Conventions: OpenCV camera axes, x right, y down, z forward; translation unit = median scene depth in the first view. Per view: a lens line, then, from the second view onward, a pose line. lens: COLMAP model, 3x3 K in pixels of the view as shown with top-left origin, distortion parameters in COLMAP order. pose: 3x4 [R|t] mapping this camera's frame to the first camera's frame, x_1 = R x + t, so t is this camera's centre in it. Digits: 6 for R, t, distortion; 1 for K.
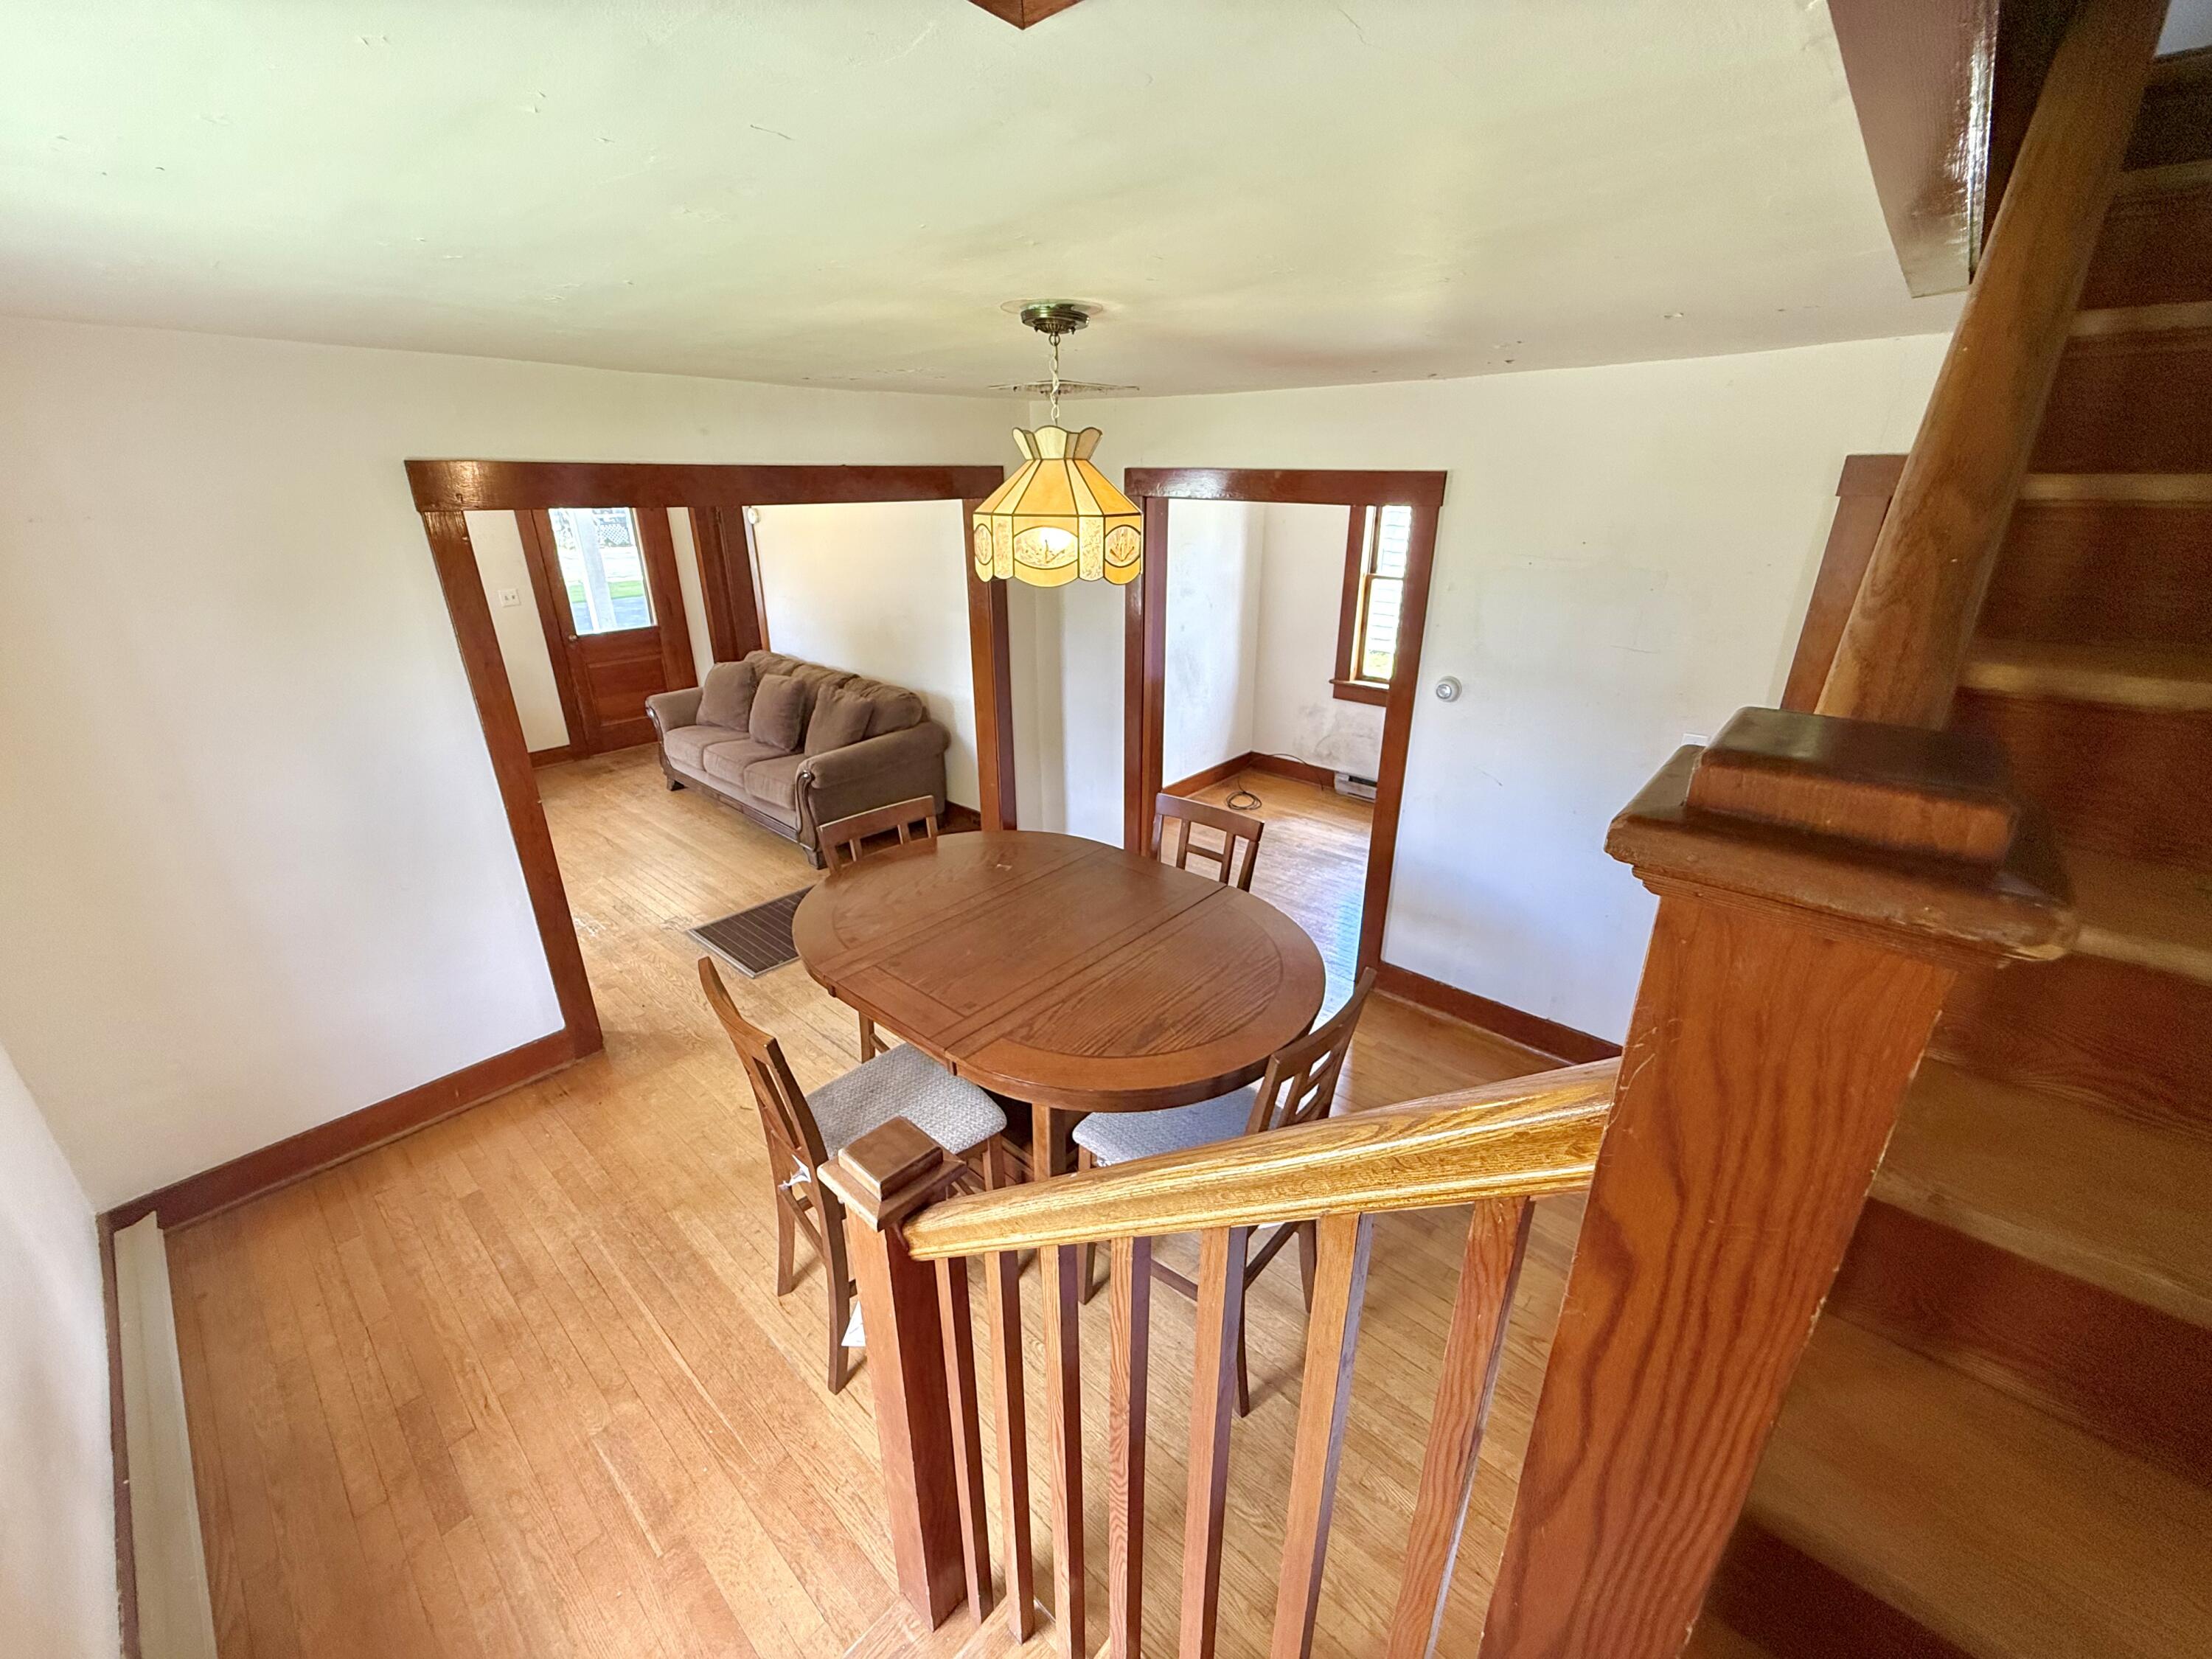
lens RADIAL K [[876.2, 0, 1106.0], [0, 876.2, 829.5], [0, 0, 1]] dist [-0.004694, 0.000070]
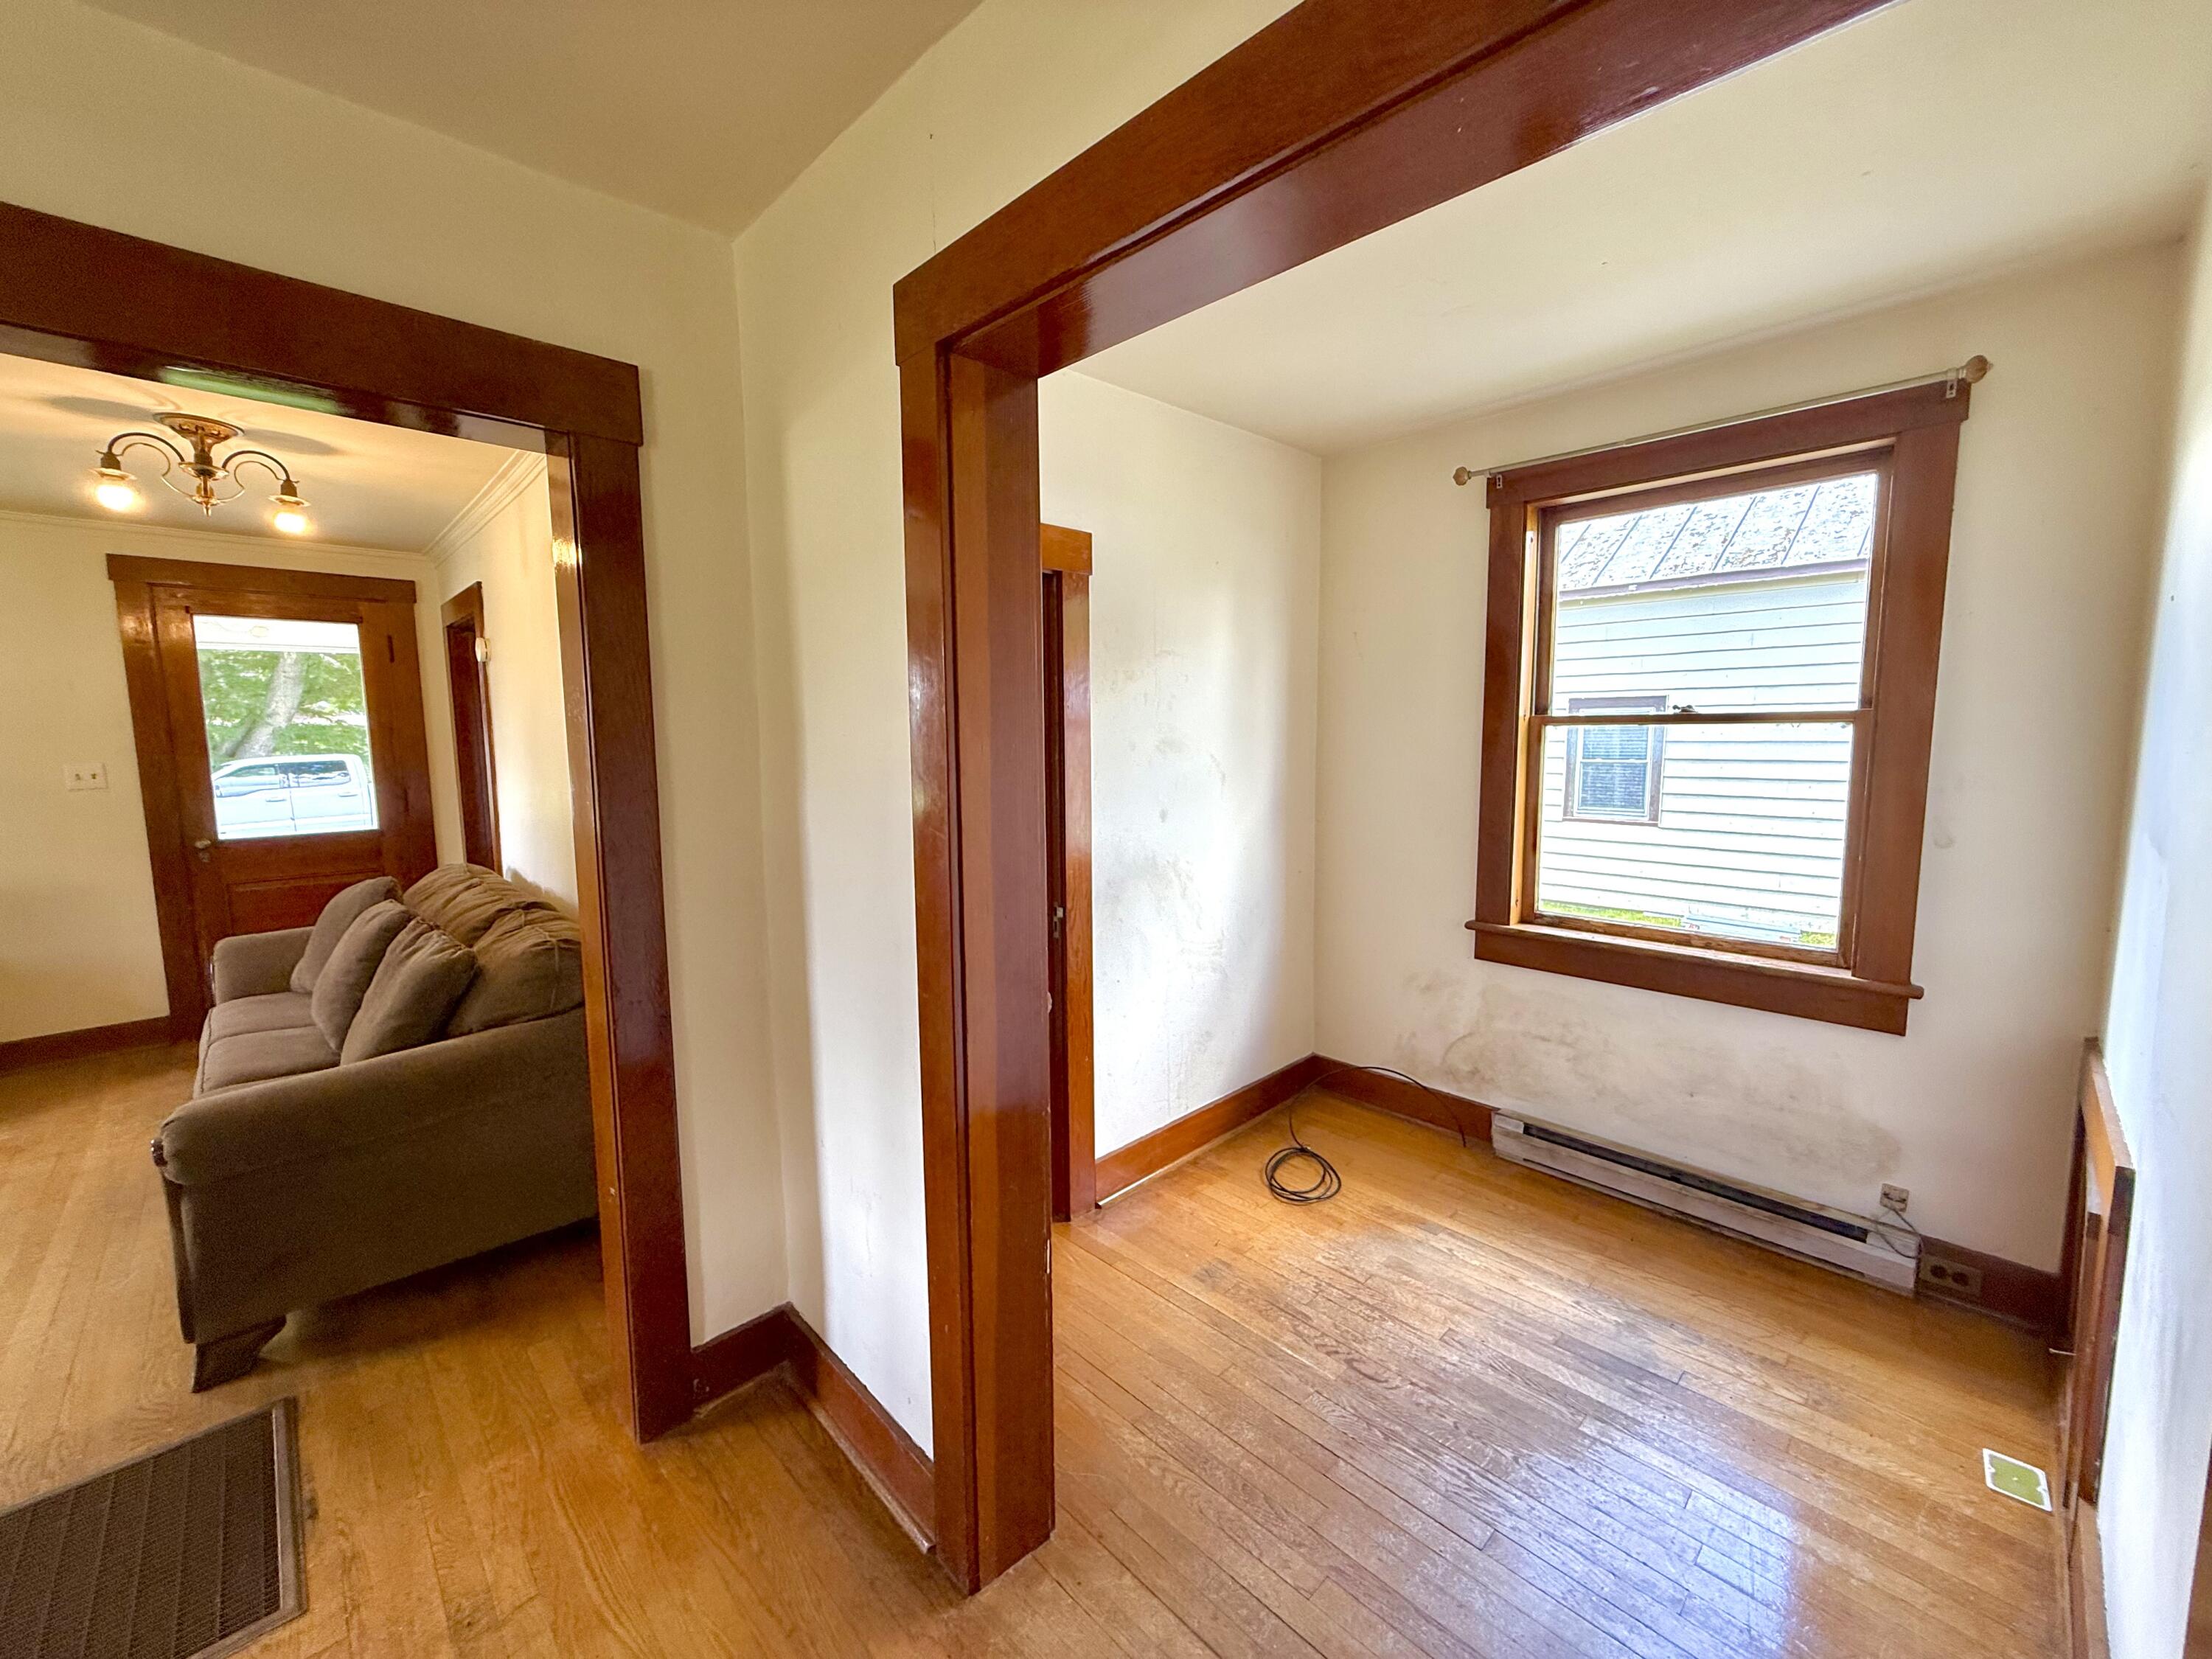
lens RADIAL K [[876.2, 0, 1106.0], [0, 876.2, 829.5], [0, 0, 1]] dist [-0.004694, 0.000070]
pose [[0.997962, 0.003061, -0.063743, 0.080551], [-0.020381, 0.961829, -0.272890, -0.079884], [0.060474, 0.273632, 0.959931, 0.484276]]
